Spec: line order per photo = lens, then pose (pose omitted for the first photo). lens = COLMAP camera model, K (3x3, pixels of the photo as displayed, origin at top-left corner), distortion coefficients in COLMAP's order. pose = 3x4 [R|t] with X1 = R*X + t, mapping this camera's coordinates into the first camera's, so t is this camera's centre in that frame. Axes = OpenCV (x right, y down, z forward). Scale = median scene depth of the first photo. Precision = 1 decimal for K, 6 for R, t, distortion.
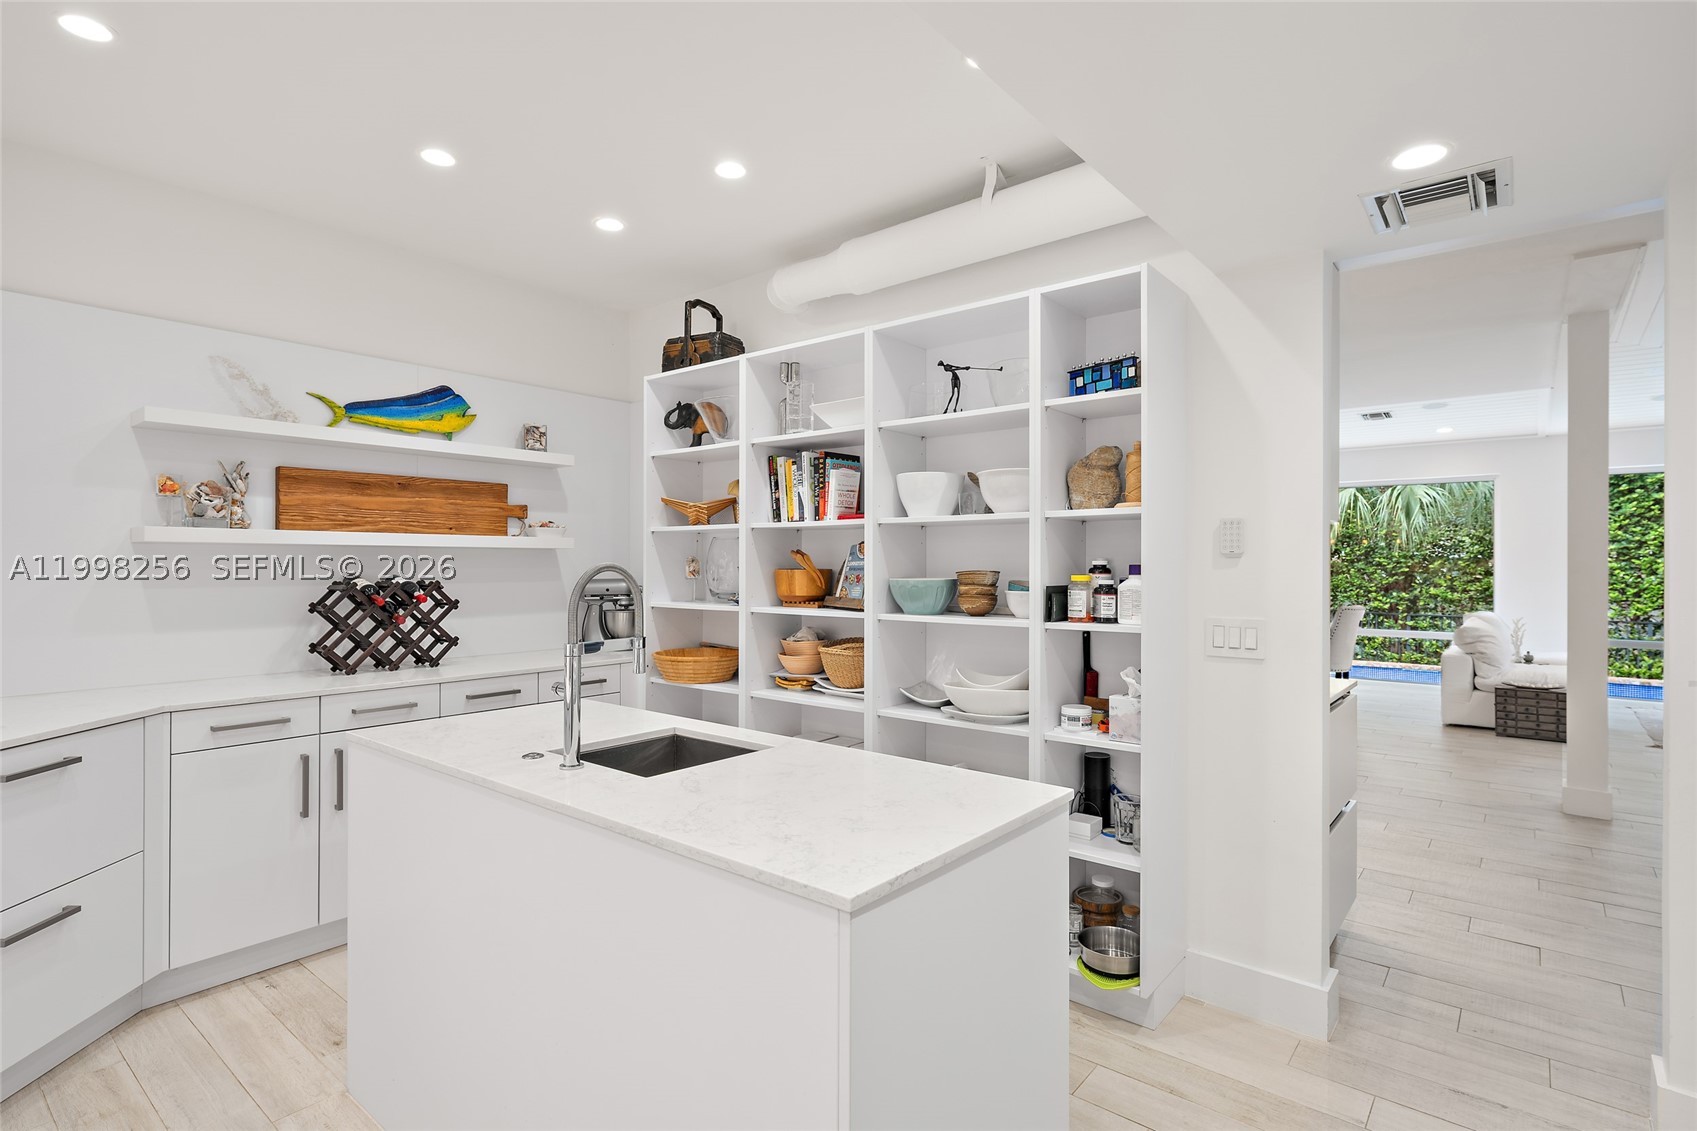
lens RADIAL K [[845.9, 0, 846.7], [0, 845.9, 564.9], [0, 0, 1]] dist [0.000665, 0.000046]
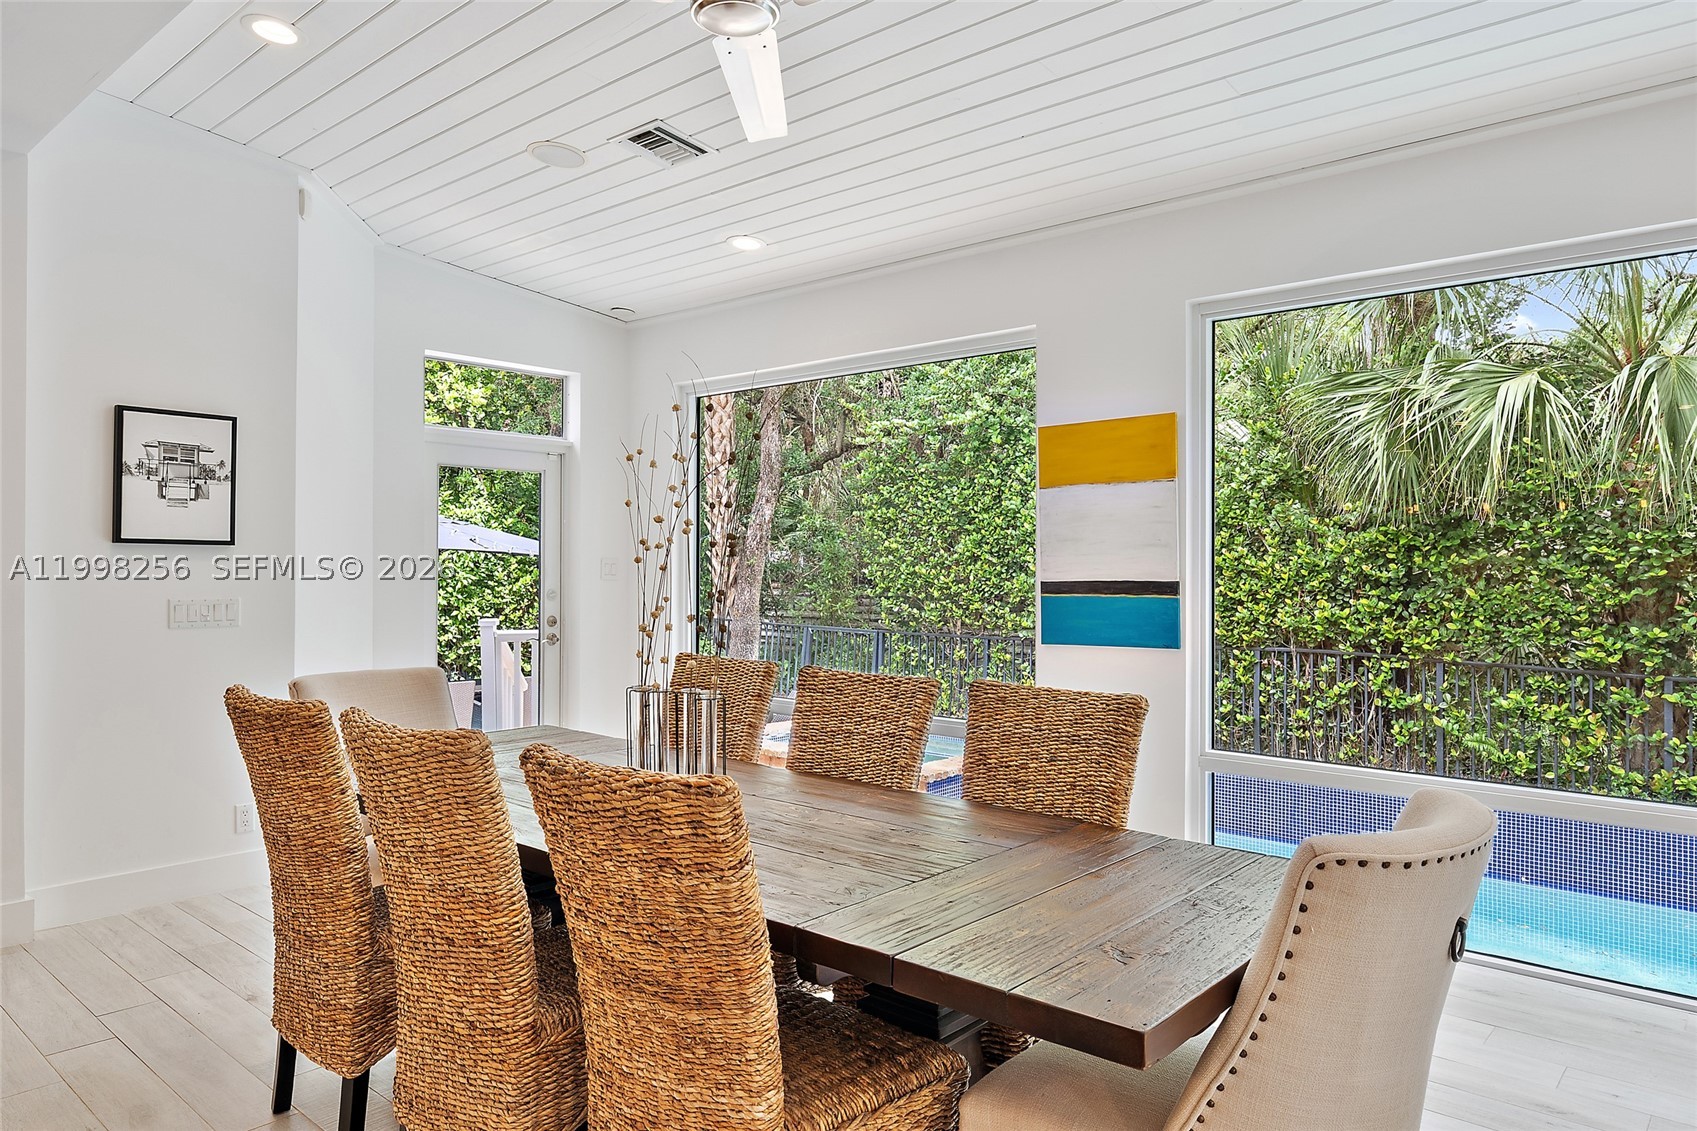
lens RADIAL K [[1097.0, 0, 849.3], [0, 1097.0, 562.3], [0, 0, 1]] dist [-0.003453, -0.000675]
pose [[0.999529, 0.004365, -0.030368, 0.269113], [-0.004530, 0.999975, -0.005381, 0.005026], [0.030344, 0.005516, 0.999524, 0.436995]]
